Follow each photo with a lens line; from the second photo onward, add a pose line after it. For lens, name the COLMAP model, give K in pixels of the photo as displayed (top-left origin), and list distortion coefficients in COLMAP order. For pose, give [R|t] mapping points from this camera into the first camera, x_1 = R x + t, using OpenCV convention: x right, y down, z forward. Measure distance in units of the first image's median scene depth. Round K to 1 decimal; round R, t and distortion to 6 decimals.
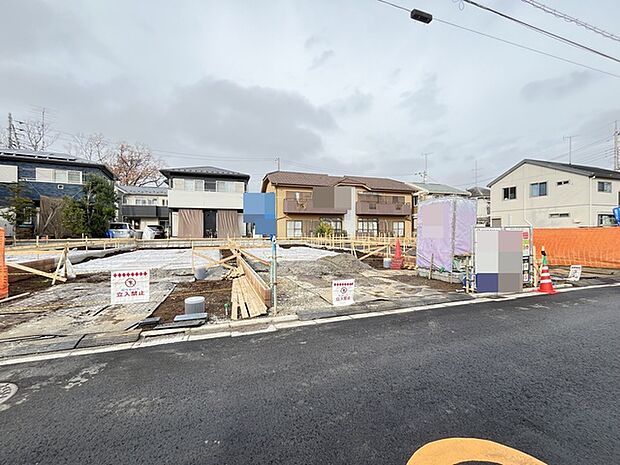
lens RADIAL K [[253.4, 0, 308.2], [0, 253.4, 233.5], [0, 0, 1]] dist [-0.000968, -0.000795]
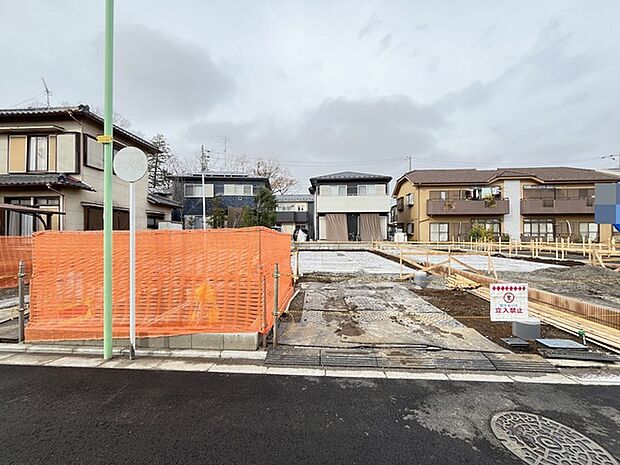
lens RADIAL K [[253.4, 0, 309.9], [0, 253.4, 234.6], [0, 0, 1]] dist [-0.000968, -0.000795]
pose [[0.922830, 0.003459, -0.385192, -0.142340], [-0.006025, 0.999967, -0.005454, -0.002151], [0.385160, 0.007354, 0.922820, -0.010593]]
